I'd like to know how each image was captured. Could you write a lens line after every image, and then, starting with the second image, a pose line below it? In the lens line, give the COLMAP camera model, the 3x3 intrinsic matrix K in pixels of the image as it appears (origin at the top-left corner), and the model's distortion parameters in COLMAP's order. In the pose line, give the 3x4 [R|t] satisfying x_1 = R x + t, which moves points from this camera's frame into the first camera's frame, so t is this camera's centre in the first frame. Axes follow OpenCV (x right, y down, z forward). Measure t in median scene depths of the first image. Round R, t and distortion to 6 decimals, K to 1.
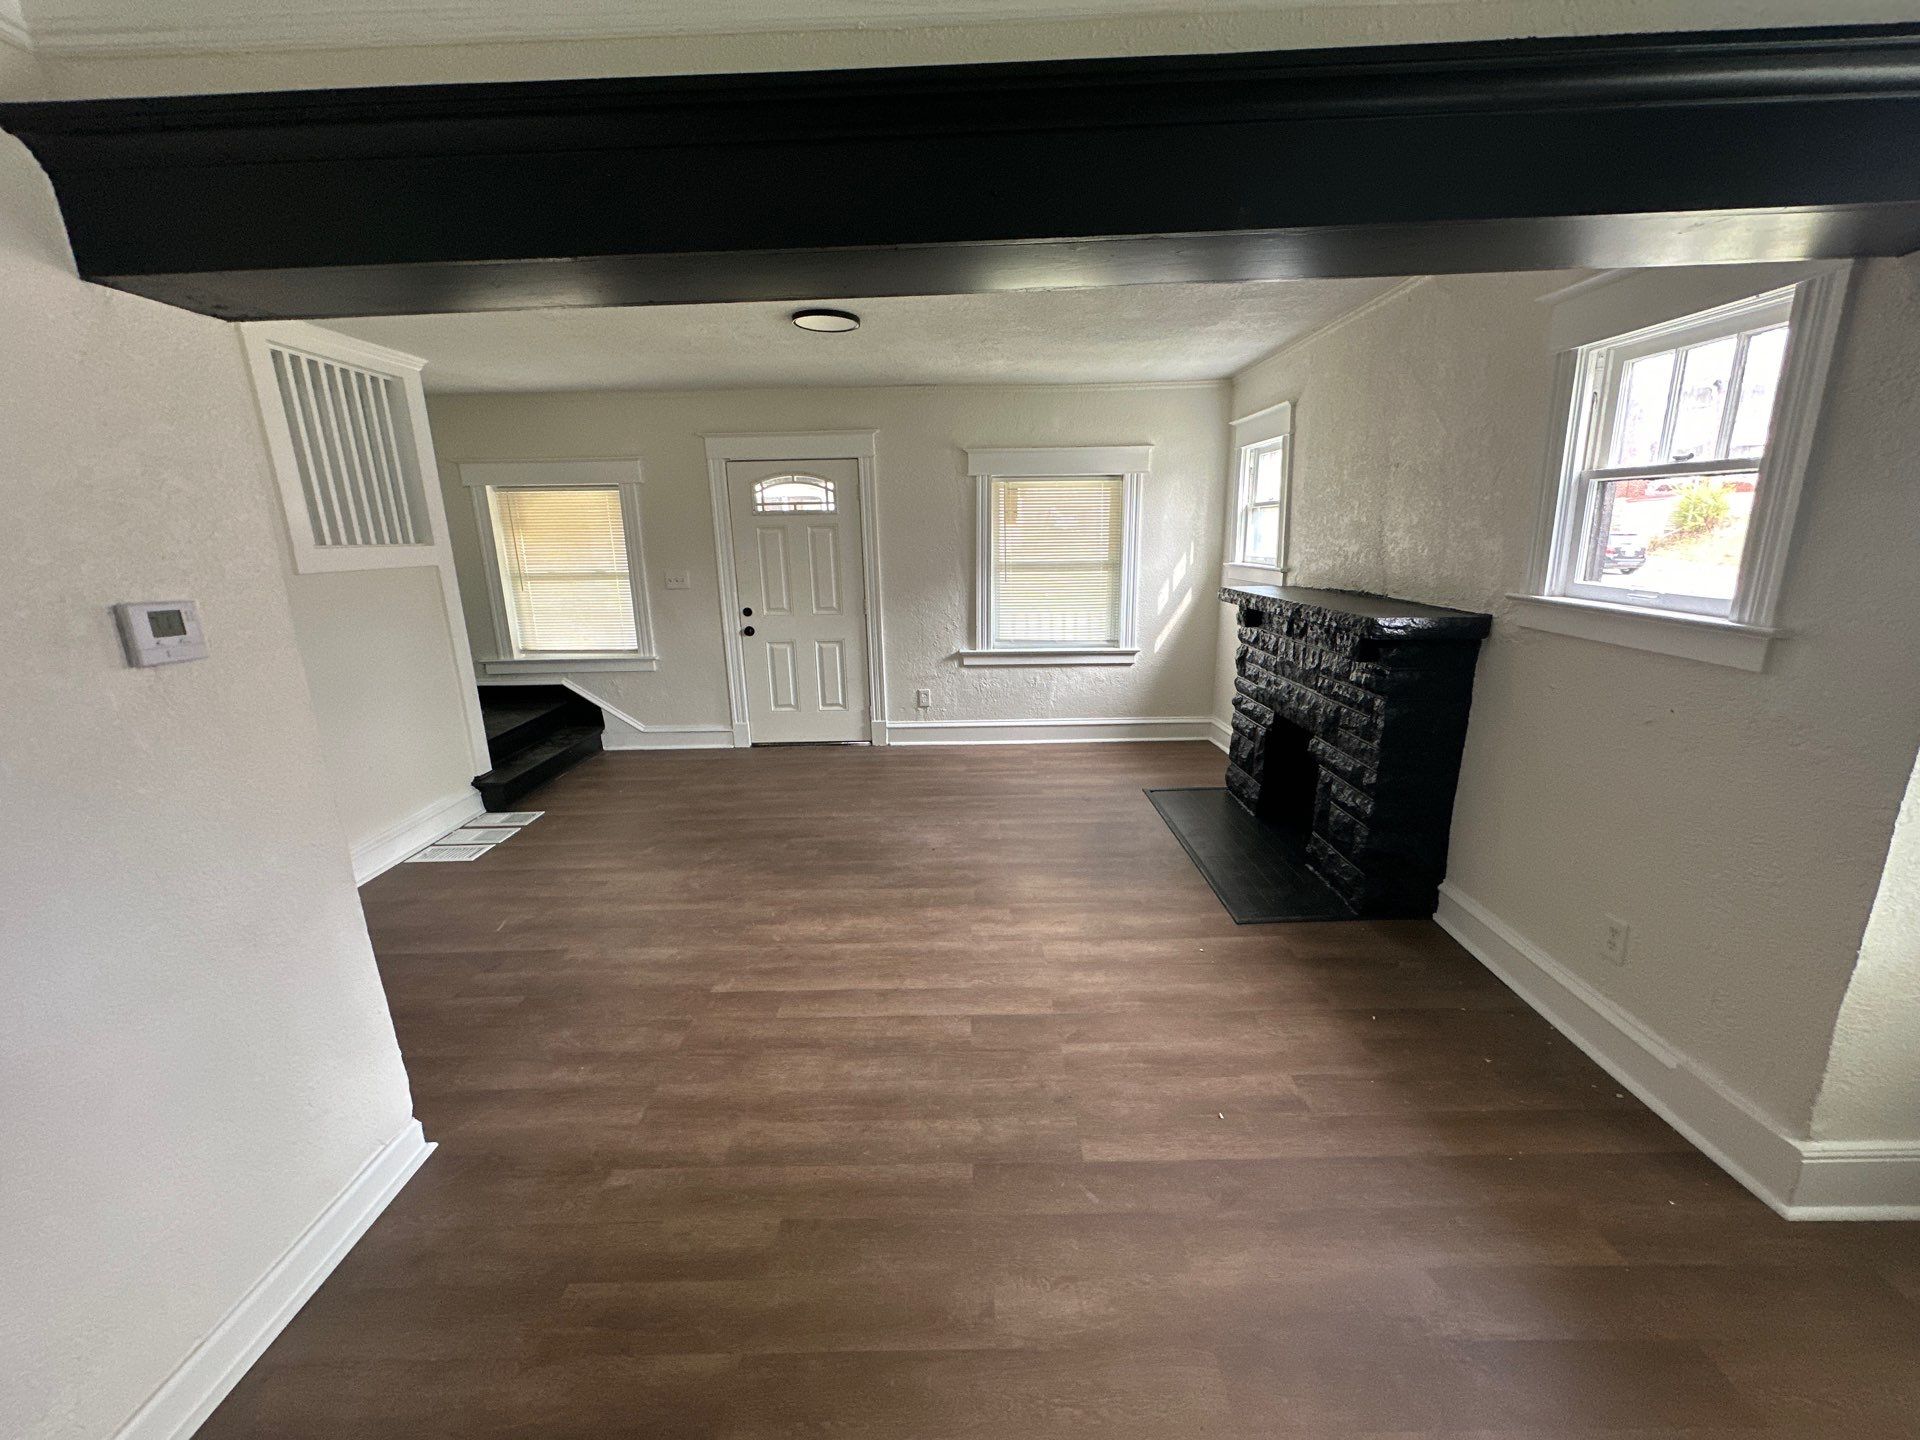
lens RADIAL K [[759.7, 0, 959.2], [0, 759.7, 709.0], [0, 0, 1]] dist [-0.001476, -0.000812]
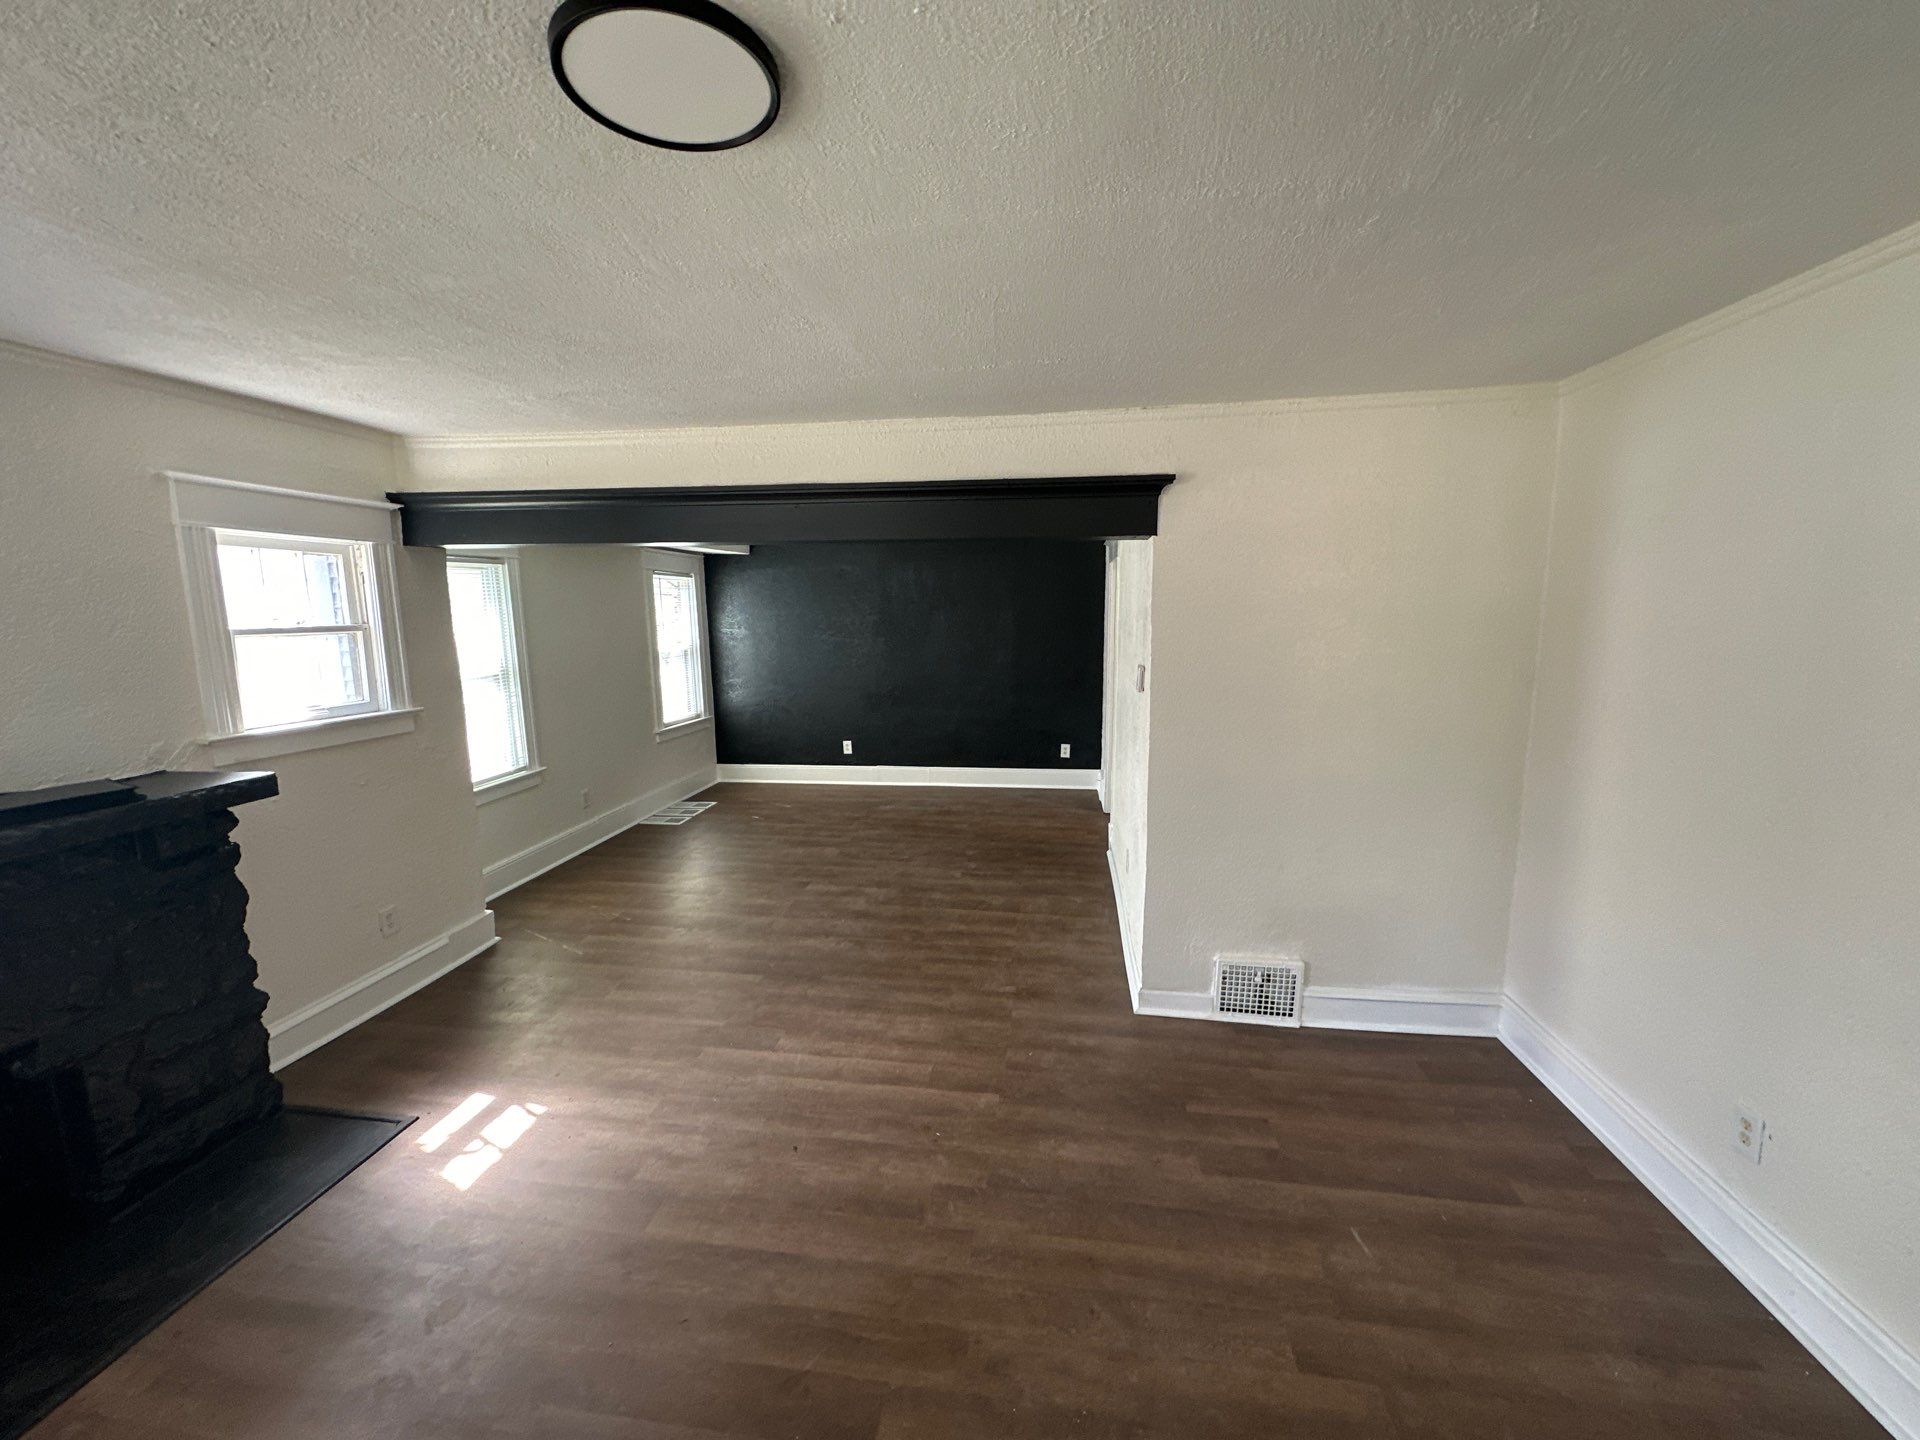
lens RADIAL K [[759.7, 0, 955.4], [0, 759.7, 720.2], [0, 0, 1]] dist [-0.001476, -0.000812]
pose [[-0.989623, 0.013602, 0.143046, -0.375948], [0.066172, 0.926808, 0.369661, -0.423035], [-0.127548, 0.375290, -0.918090, 1.561320]]
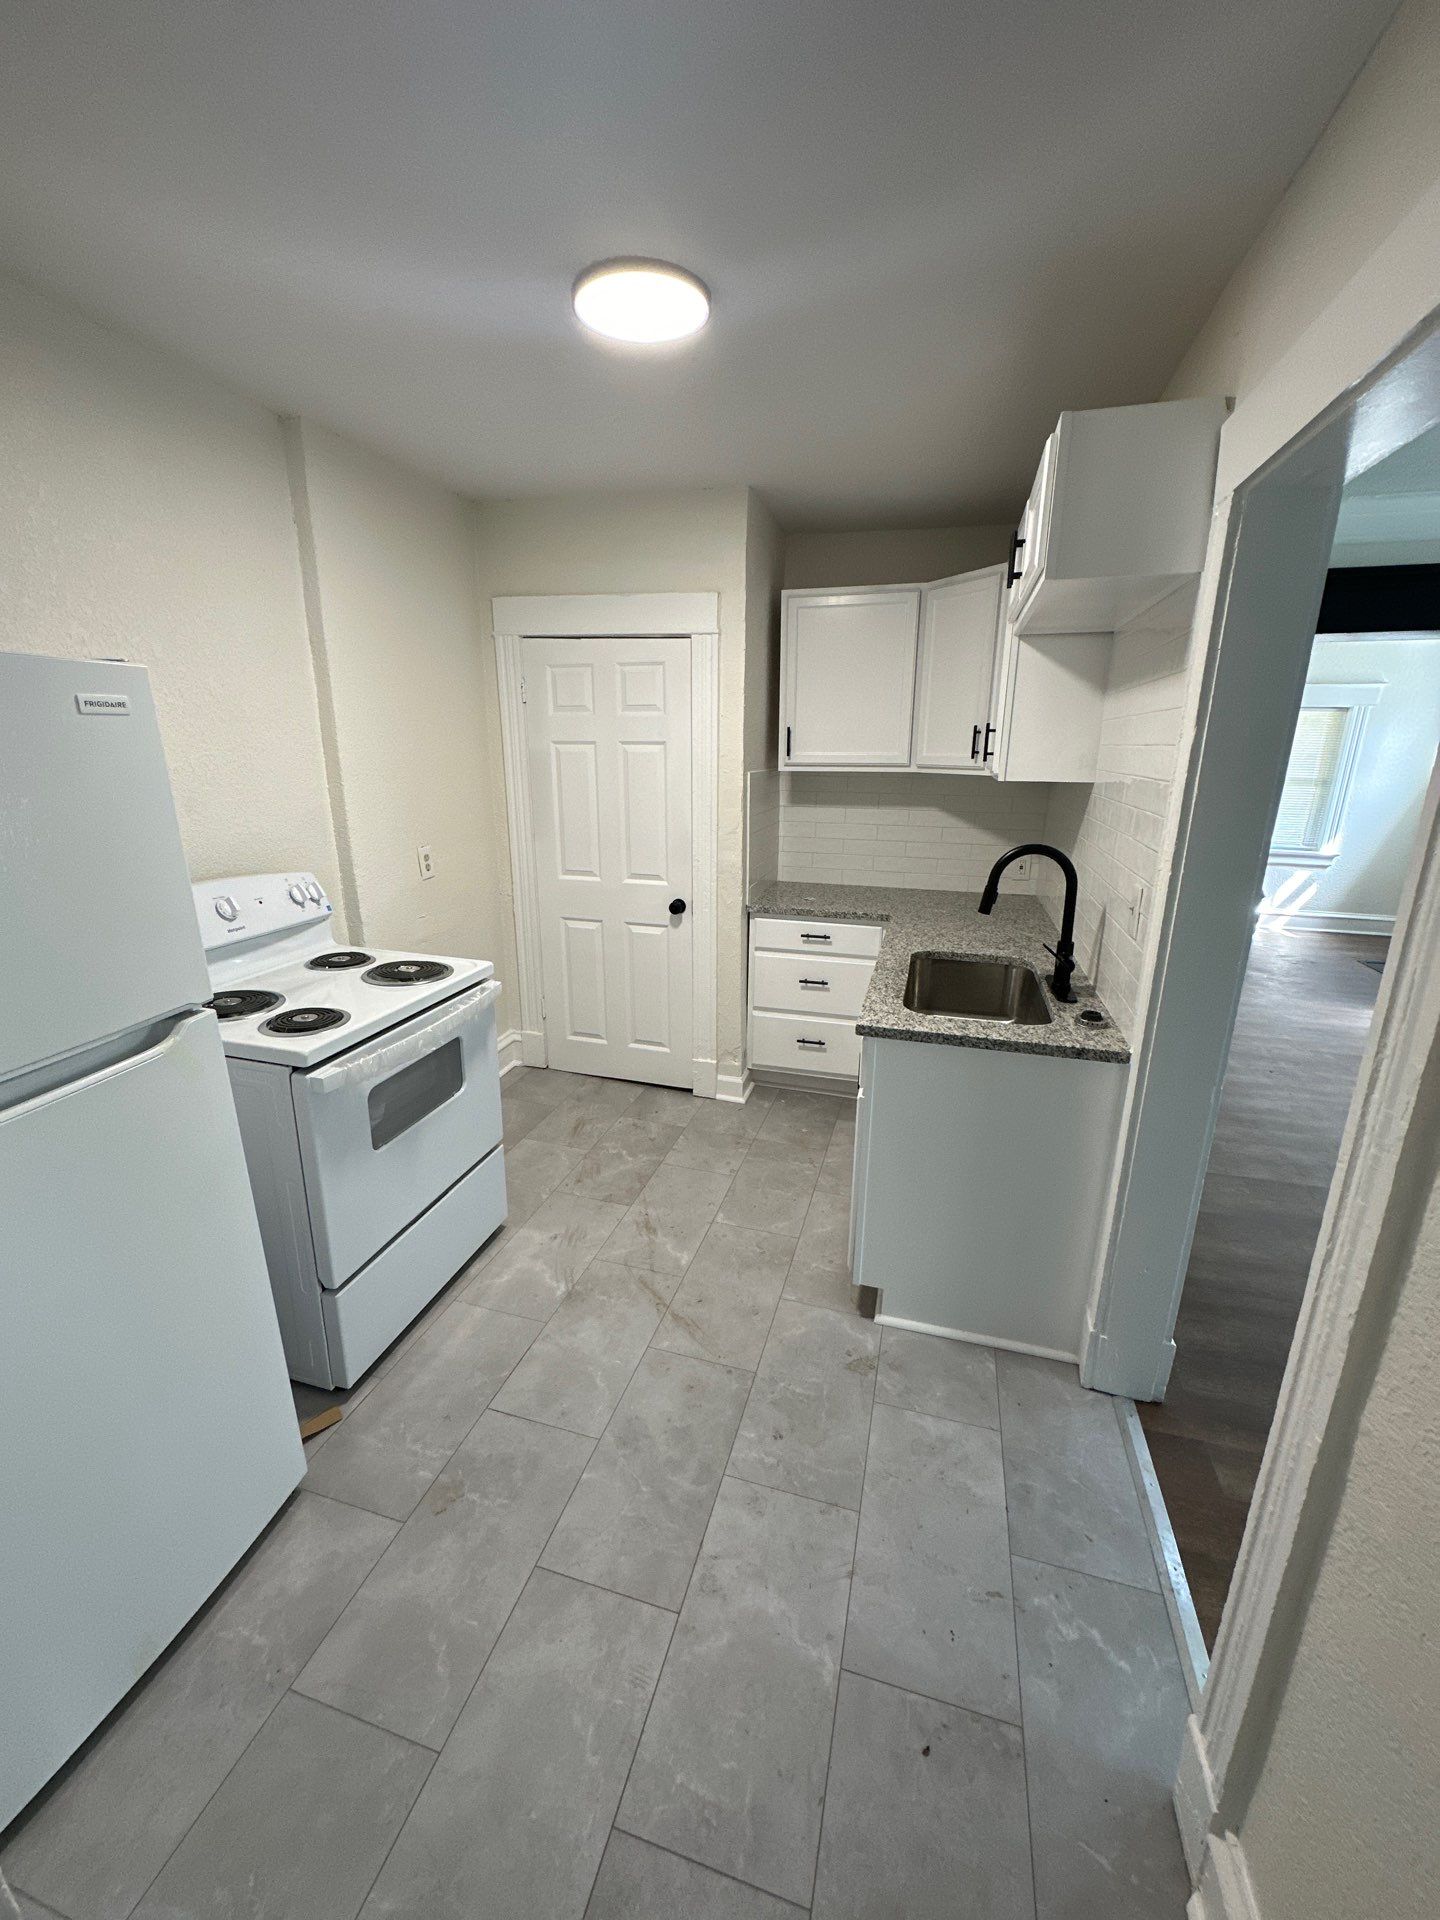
lens RADIAL K [[759.7, 0, 719.1], [0, 759.7, 959.4], [0, 0, 1]] dist [-0.001476, -0.000812]
pose [[0.960452, 0.102908, -0.258733, -0.698091], [-0.091177, 0.994204, 0.056972, 0.197138], [0.263096, -0.031129, 0.964267, -0.773159]]
